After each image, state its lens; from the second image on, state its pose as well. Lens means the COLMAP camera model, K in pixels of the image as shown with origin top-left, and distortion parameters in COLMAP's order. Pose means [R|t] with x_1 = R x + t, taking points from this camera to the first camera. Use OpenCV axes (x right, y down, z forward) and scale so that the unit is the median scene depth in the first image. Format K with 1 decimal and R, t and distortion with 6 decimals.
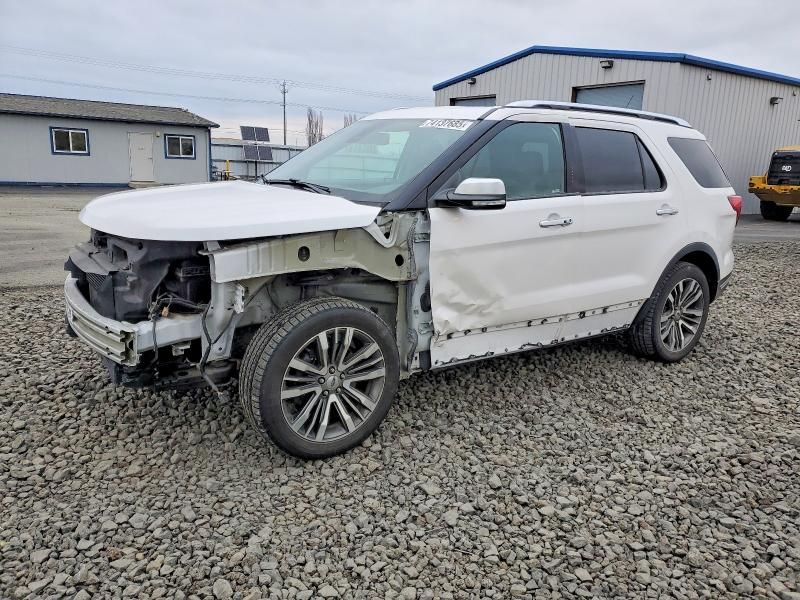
lens RADIAL K [[532.8, 0, 397.6], [0, 532.8, 299.6], [0, 0, 1]] dist [0.007745, -0.002907]
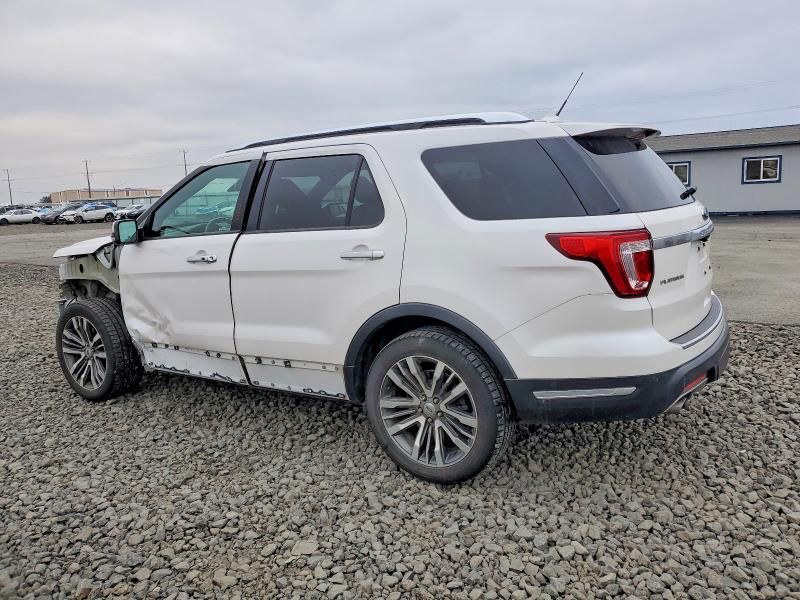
lens RADIAL K [[532.8, 0, 397.6], [0, 532.8, 299.6], [0, 0, 1]] dist [0.007745, -0.002907]
pose [[0.514985, 0.113844, -0.849606, 1.137615], [-0.157627, 0.986817, 0.036685, -0.135551], [0.842582, 0.115028, 0.526141, 0.641228]]
